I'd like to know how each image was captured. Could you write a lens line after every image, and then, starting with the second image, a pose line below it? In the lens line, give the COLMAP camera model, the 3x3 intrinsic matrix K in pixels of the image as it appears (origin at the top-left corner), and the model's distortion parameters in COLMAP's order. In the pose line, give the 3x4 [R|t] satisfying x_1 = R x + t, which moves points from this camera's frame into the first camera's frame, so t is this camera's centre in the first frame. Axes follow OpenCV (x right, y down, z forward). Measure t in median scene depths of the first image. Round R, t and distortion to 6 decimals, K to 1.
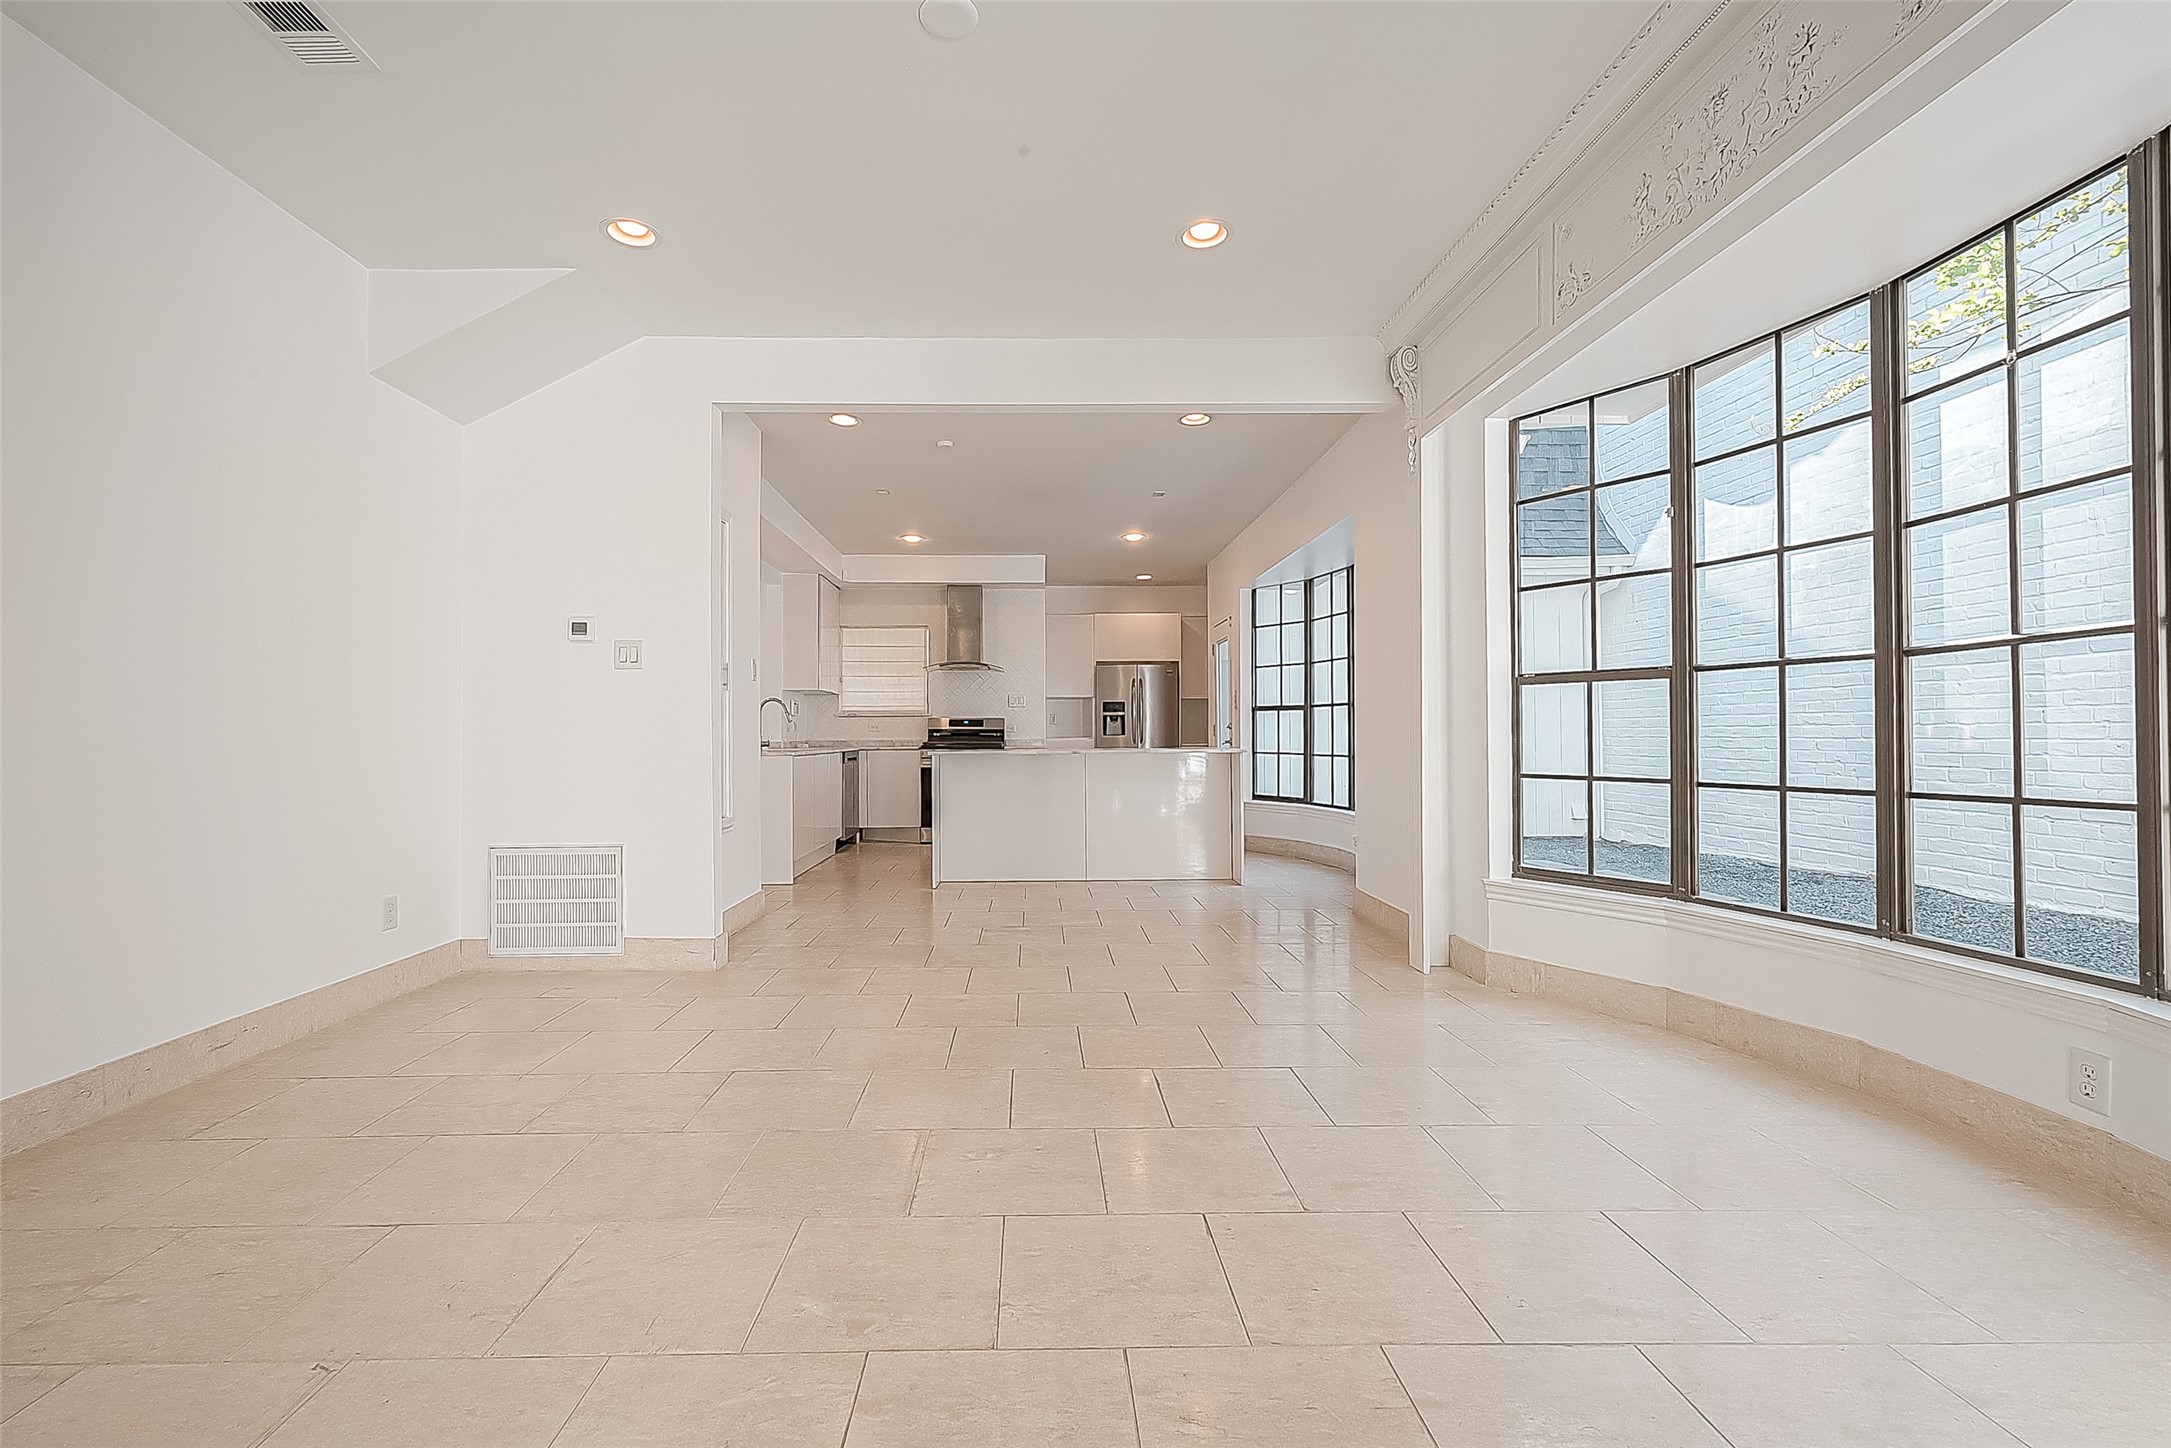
lens RADIAL K [[928.8, 0, 1042.4], [0, 928.8, 726.8], [0, 0, 1]] dist [-0.000678, -0.000062]
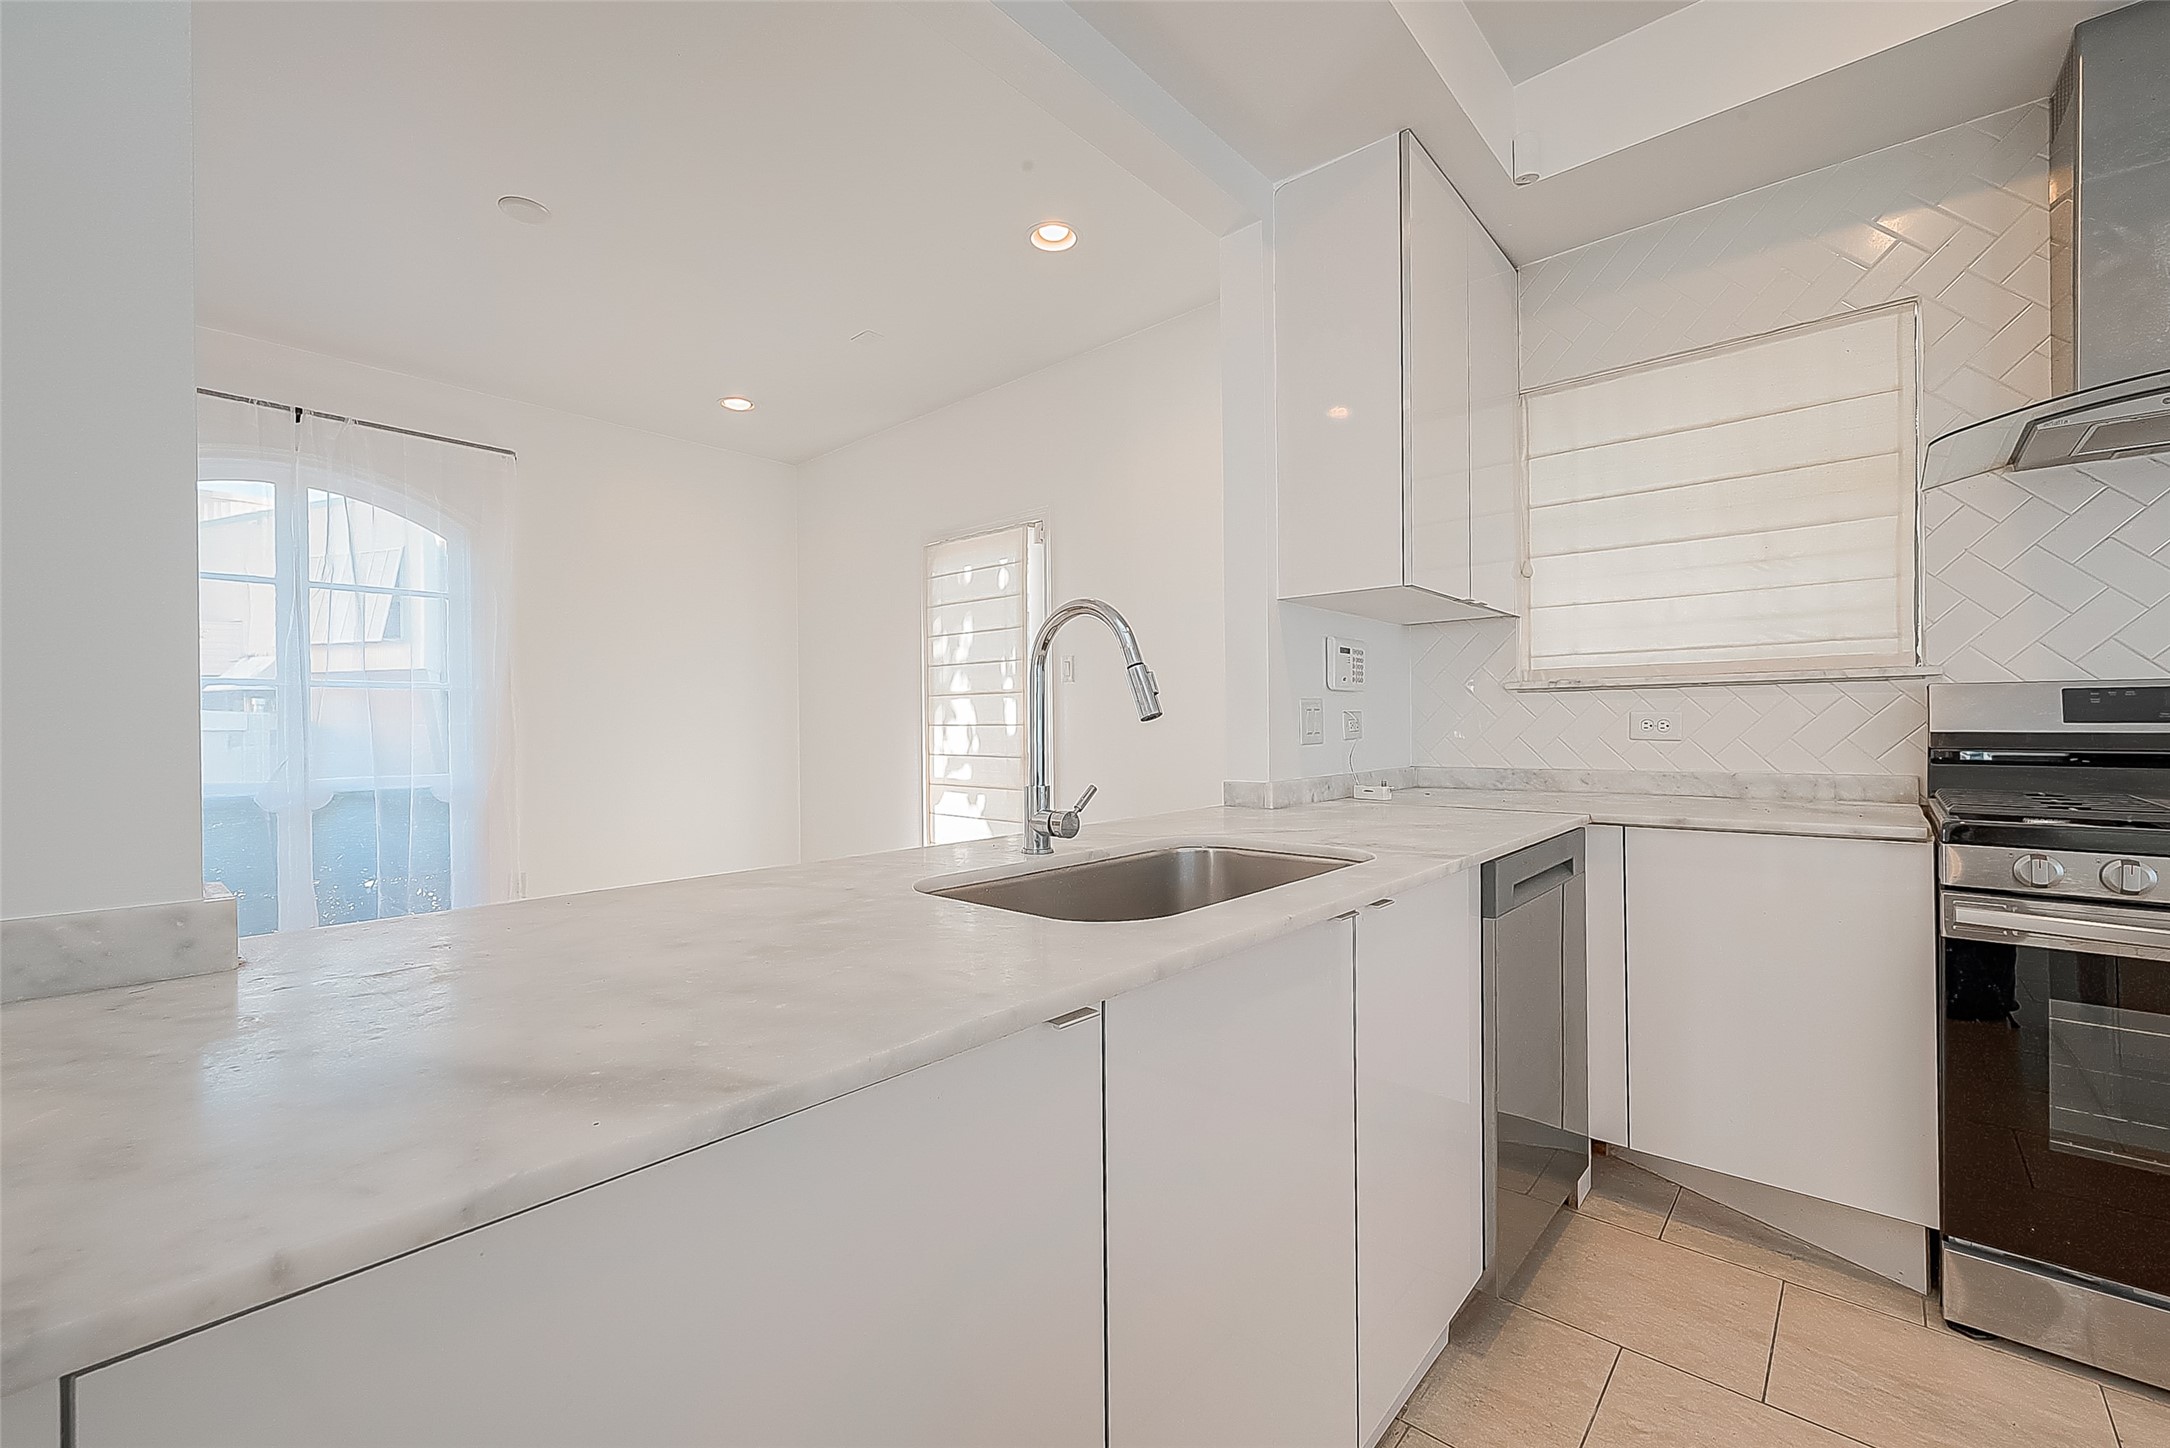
lens RADIAL K [[879.0, 0, 1089.9], [0, 879.0, 729.0], [0, 0, 1]] dist [-0.009001, -0.000193]
pose [[0.740199, -0.000583, -0.672388, -0.132525], [0.014138, 0.999792, 0.014698, -0.004779], [0.672239, -0.020386, 0.740053, 0.706126]]
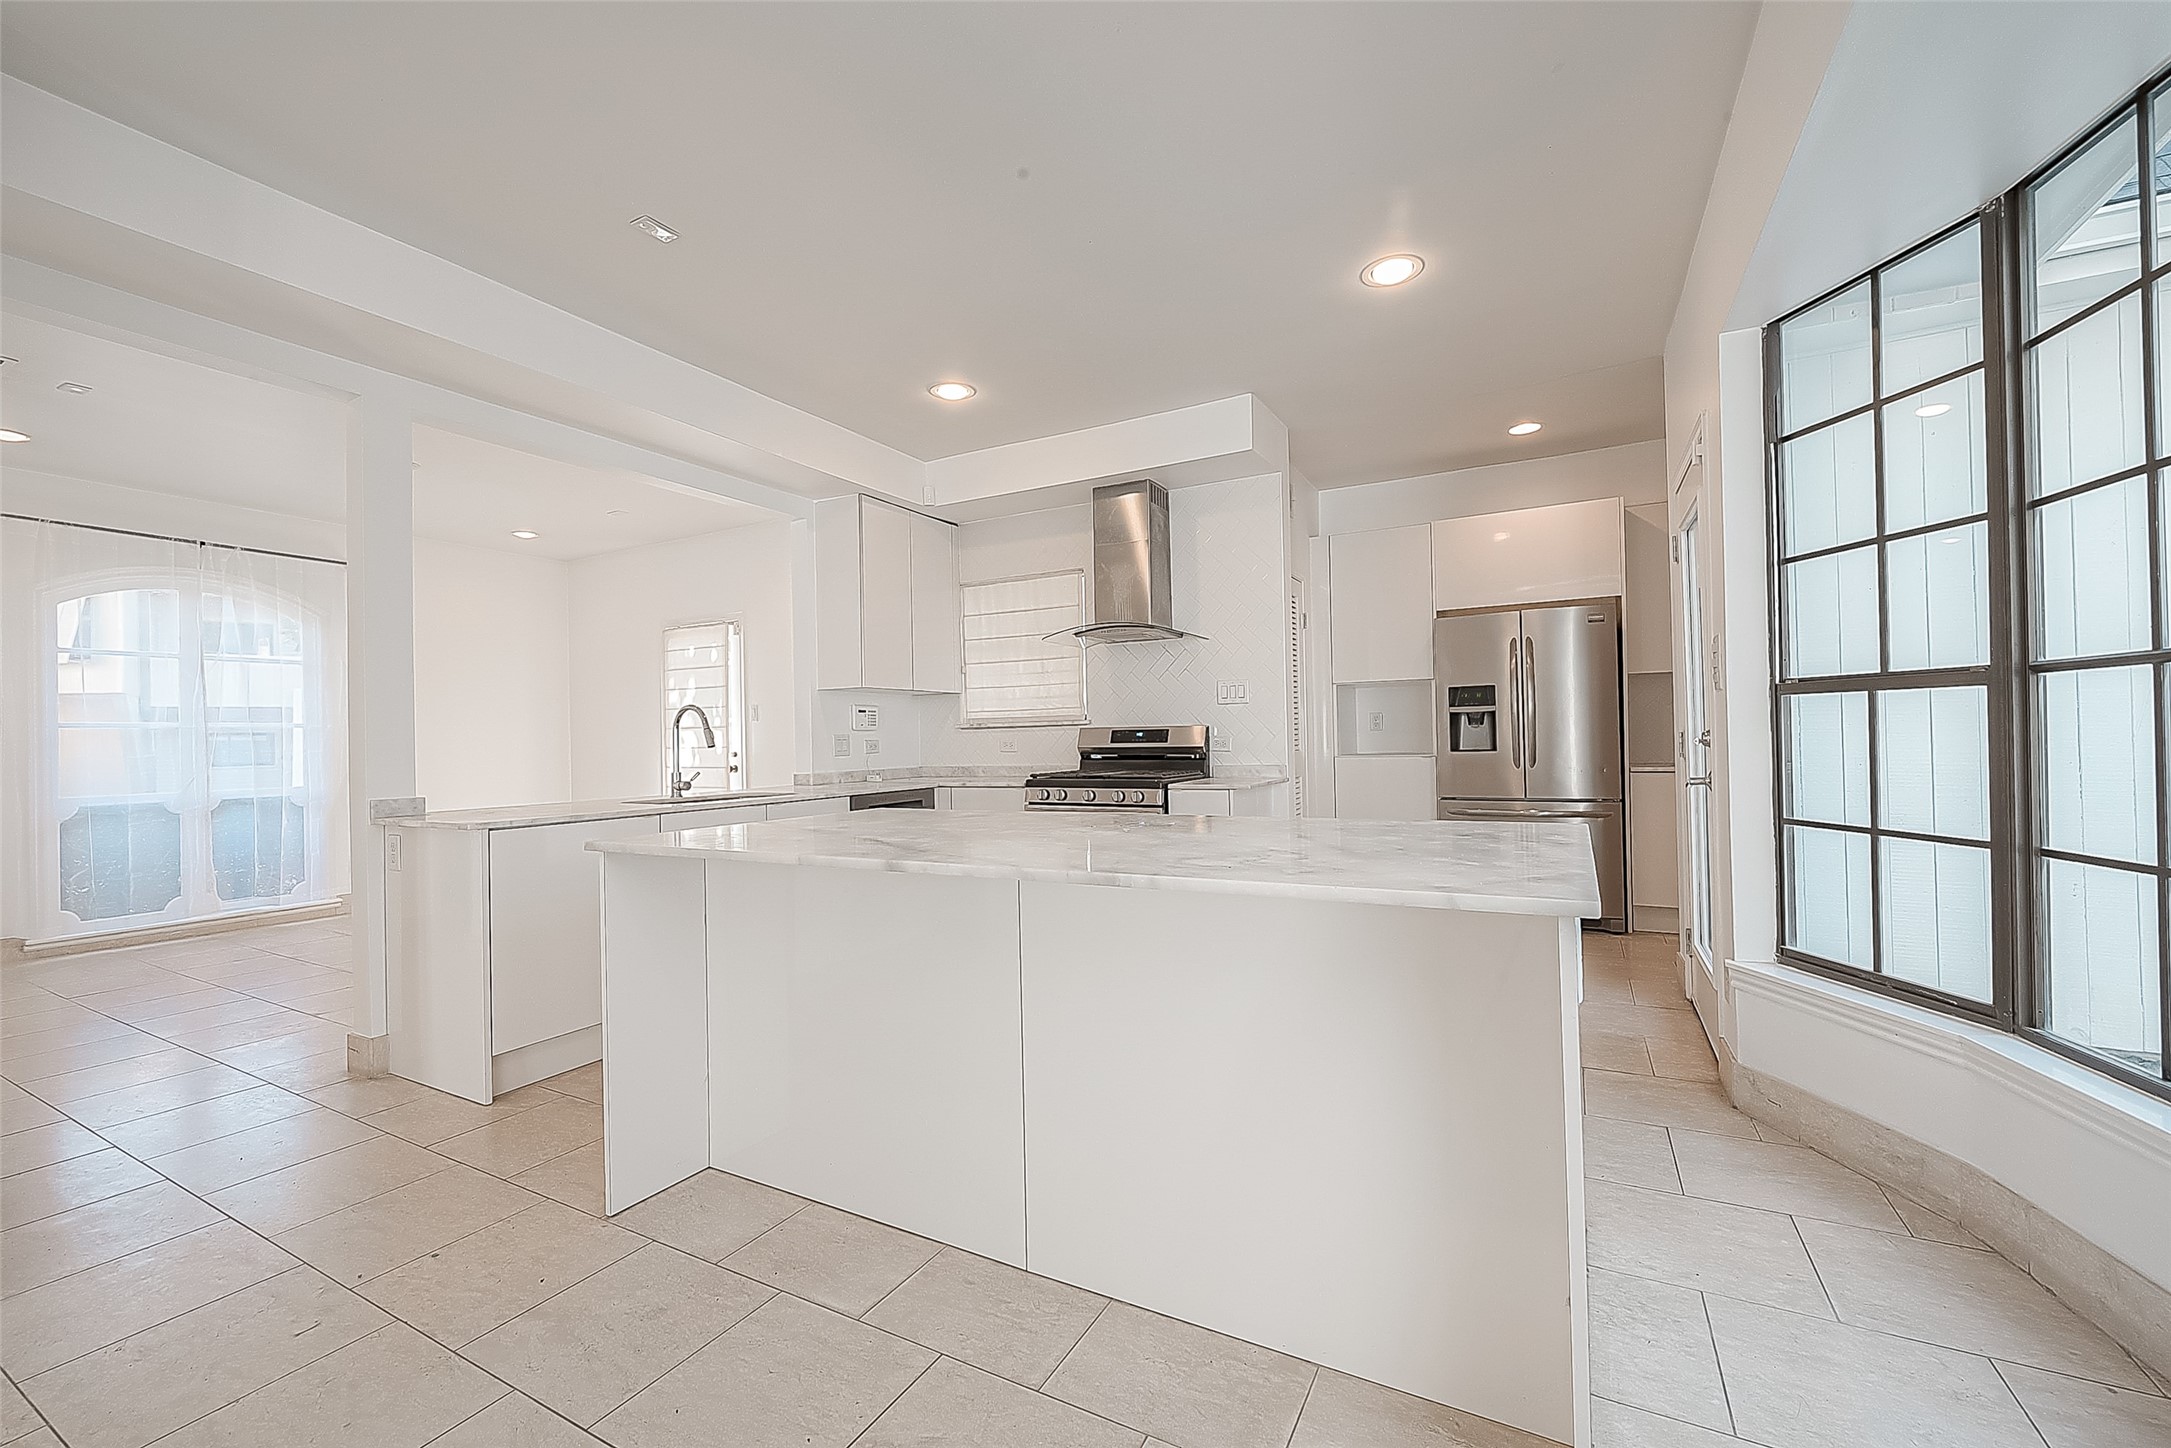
lens RADIAL K [[873.7, 0, 1086.1], [0, 873.7, 732.4], [0, 0, 1]] dist [-0.000817, -0.000393]
pose [[0.870139, -0.017476, -0.492497, 0.147062], [0.022422, 0.999740, 0.004139, -0.009220], [0.492297, -0.014644, 0.870304, 0.538731]]
